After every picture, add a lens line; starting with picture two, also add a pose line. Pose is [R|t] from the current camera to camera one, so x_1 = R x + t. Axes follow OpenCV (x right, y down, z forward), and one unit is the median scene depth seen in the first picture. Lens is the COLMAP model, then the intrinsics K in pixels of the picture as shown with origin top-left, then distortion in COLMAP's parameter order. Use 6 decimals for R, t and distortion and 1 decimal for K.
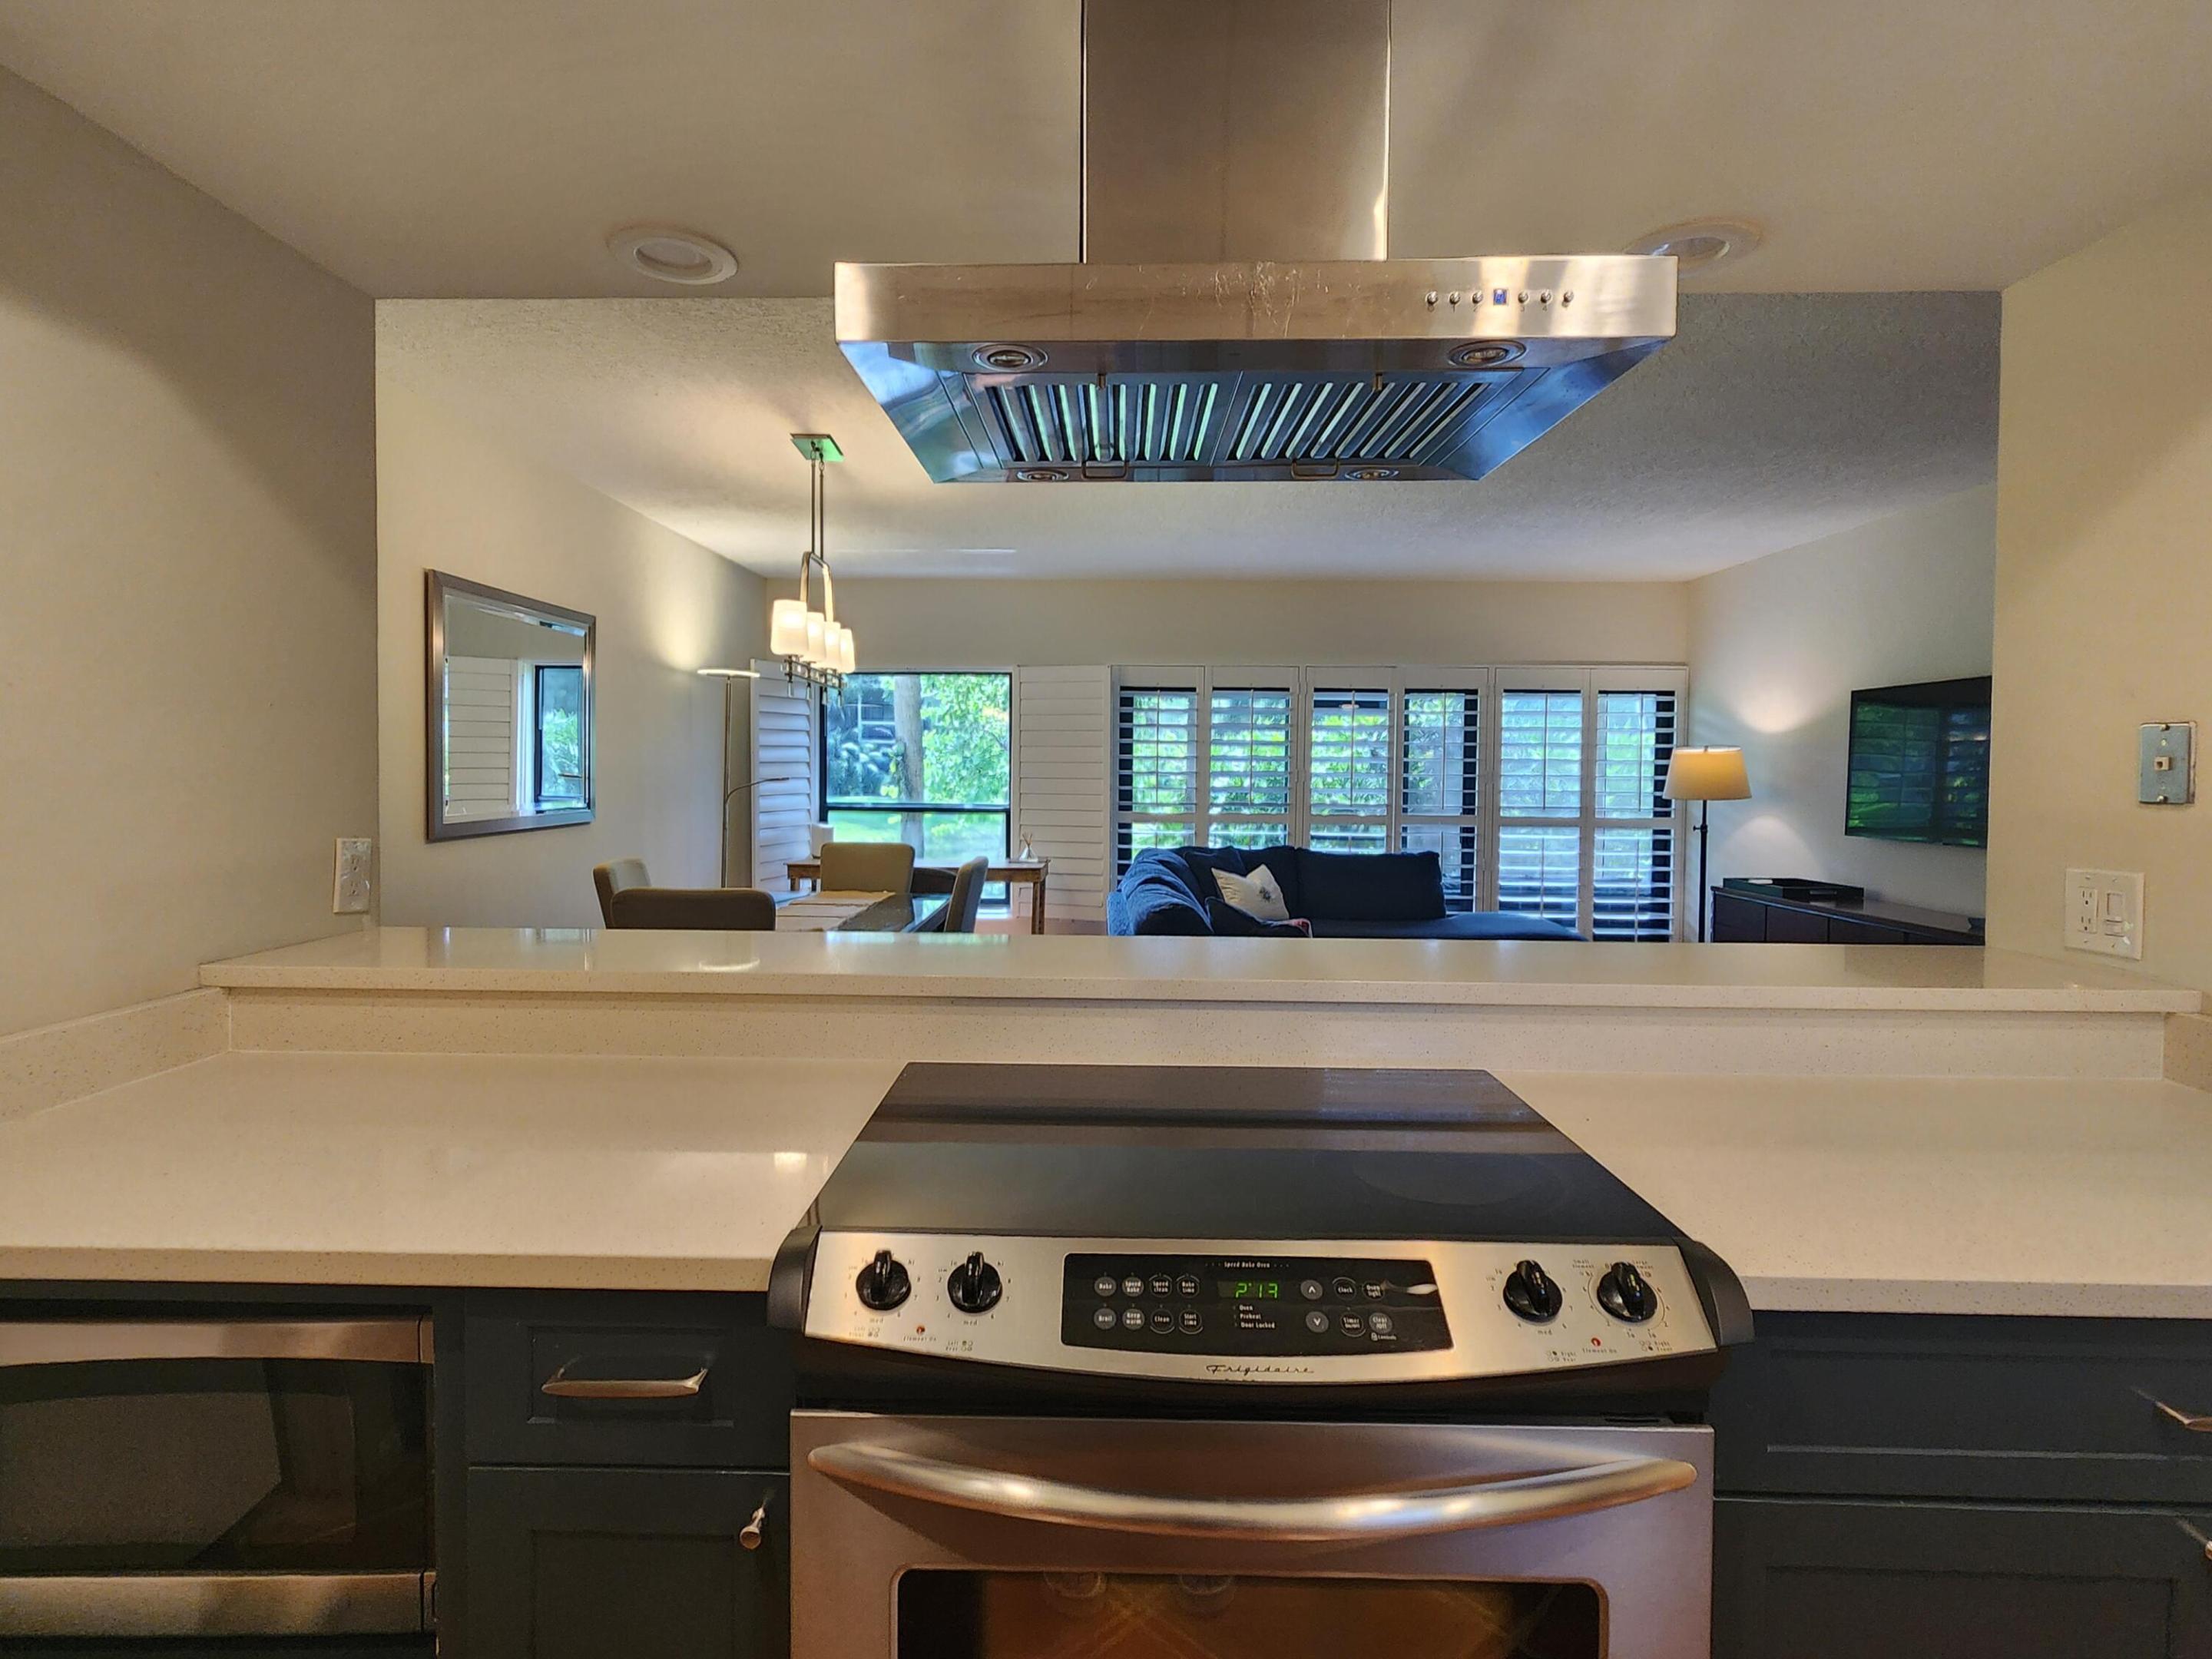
lens RADIAL K [[1076.8, 0, 1102.8], [0, 1076.8, 828.8], [0, 0, 1]] dist [0.000119, -0.008023]
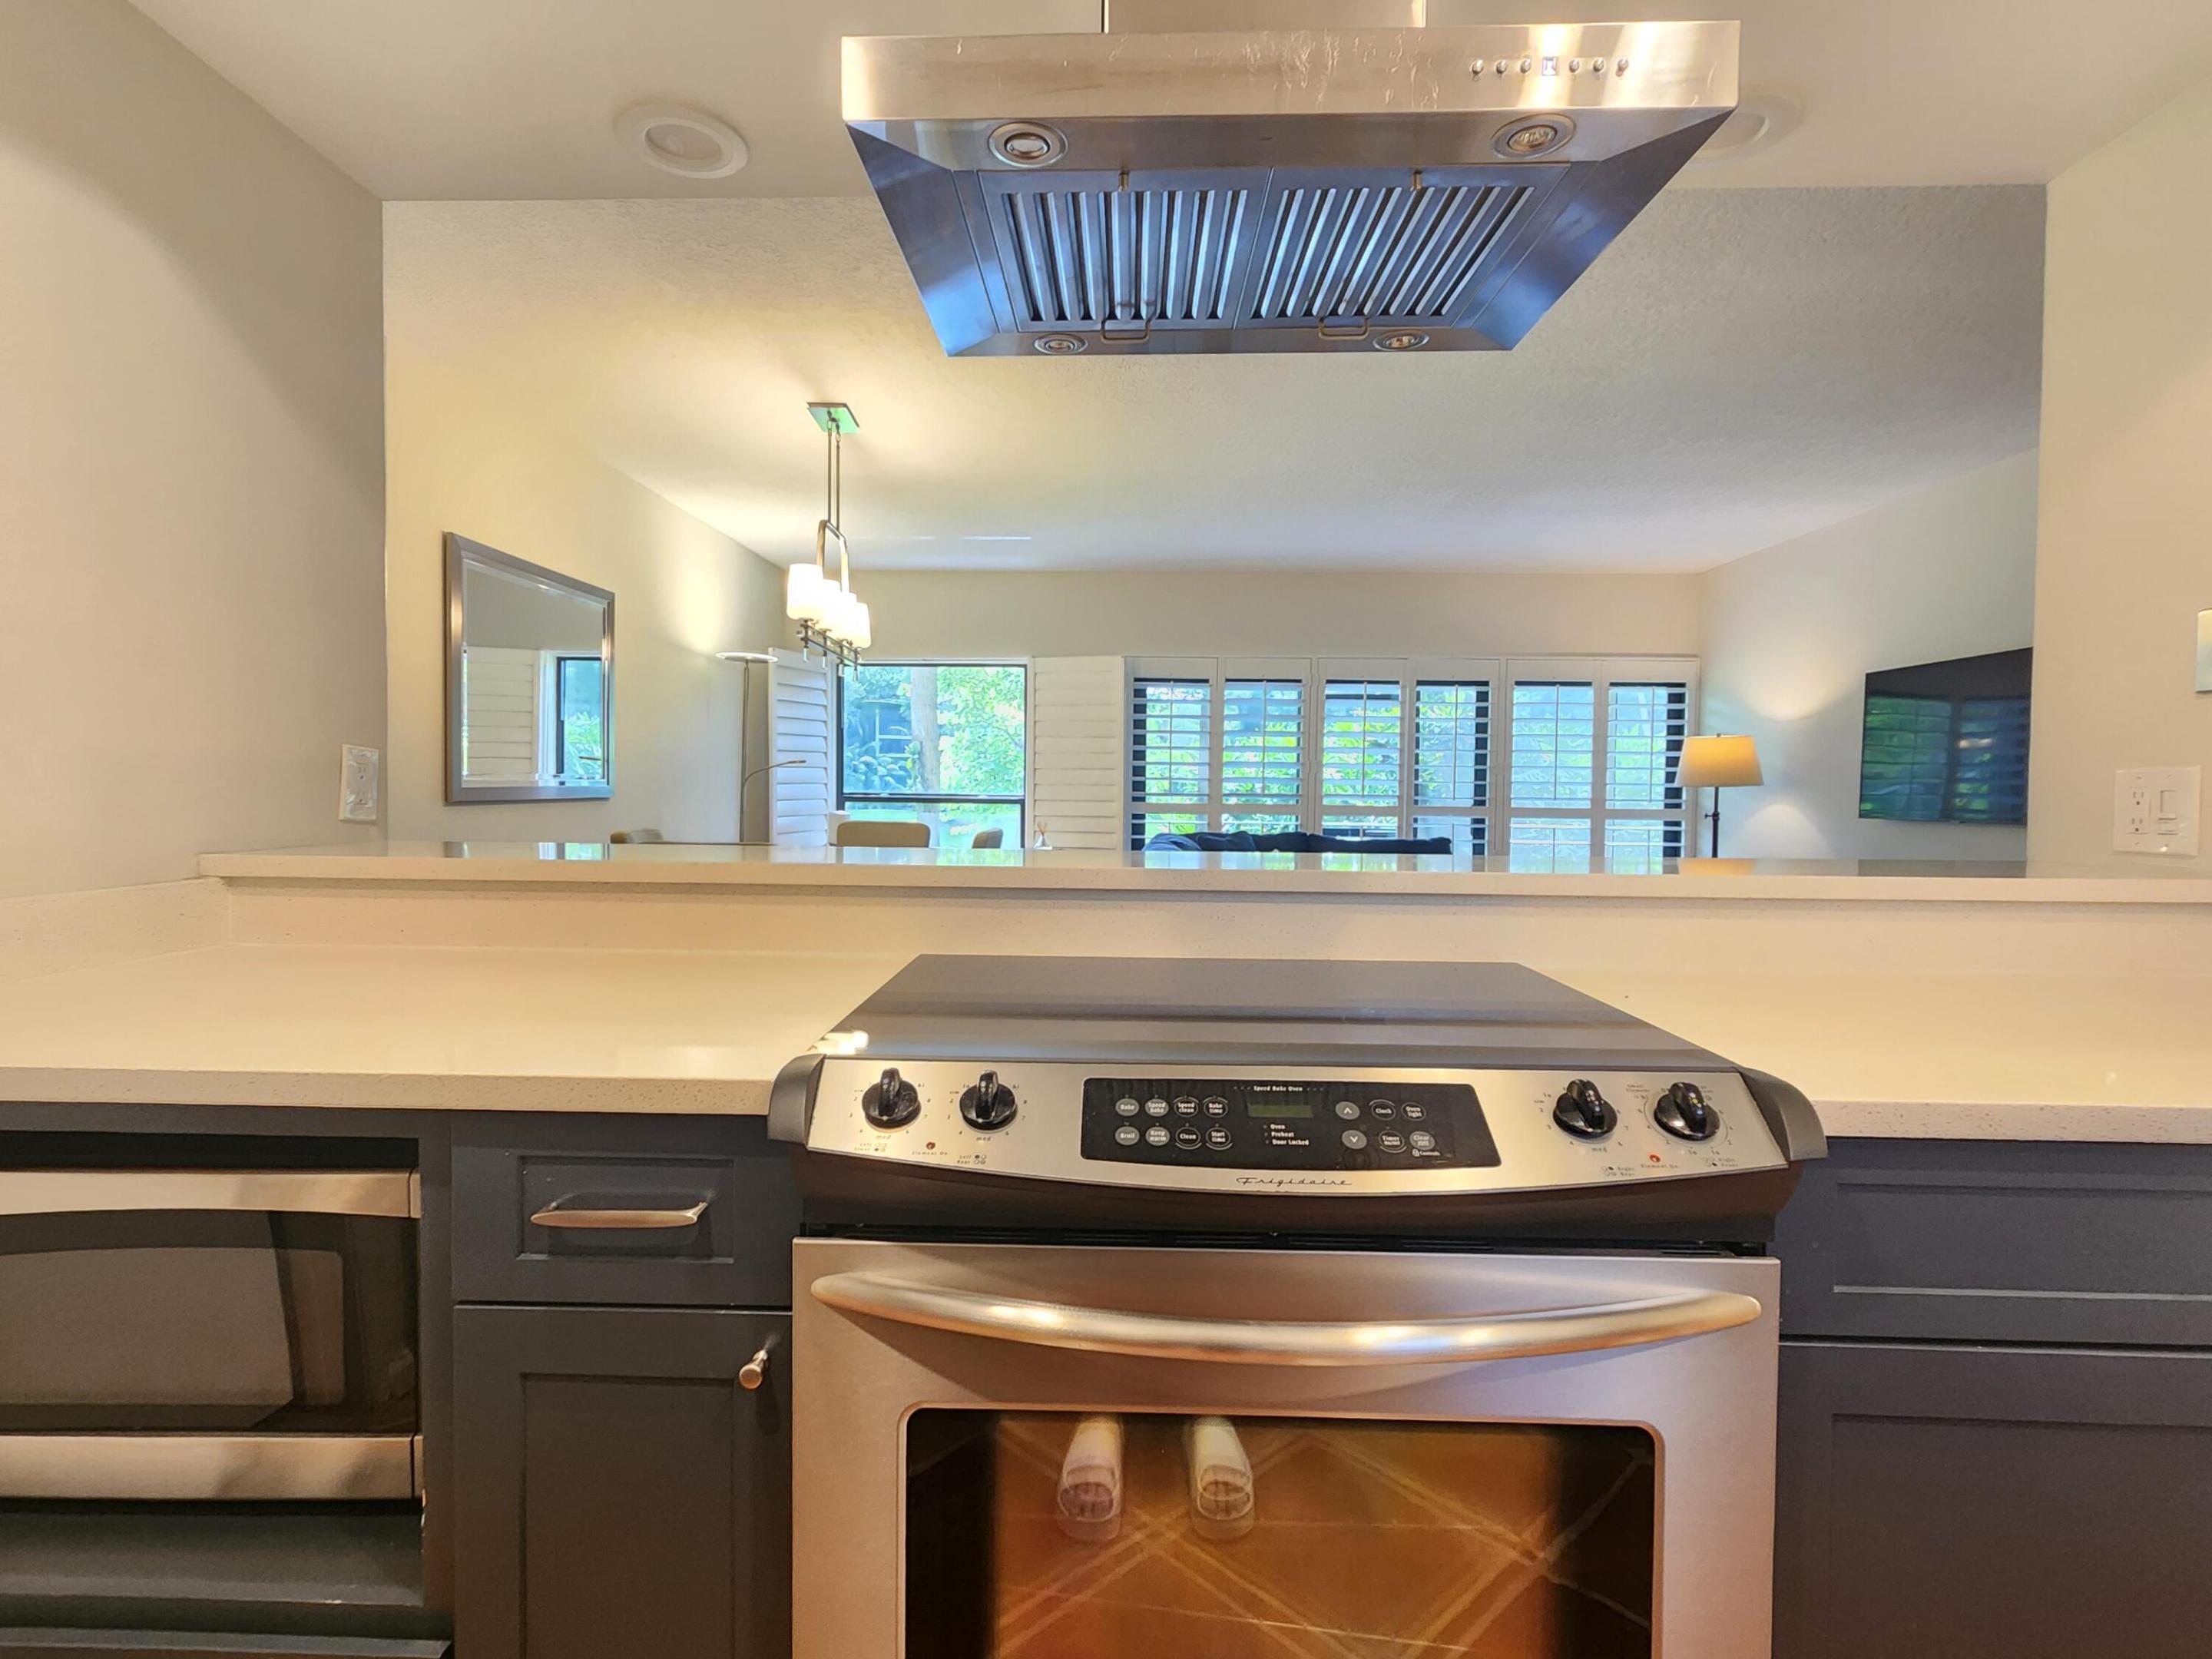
lens RADIAL K [[1063.8, 0, 1106.0], [0, 1063.8, 829.5], [0, 0, 1]] dist [0.000638, -0.008485]
pose [[0.999952, 0.002439, -0.009458, -0.004395], [-0.002395, 0.999986, 0.004616, 0.096170], [0.009469, -0.004593, 0.999945, 0.039093]]
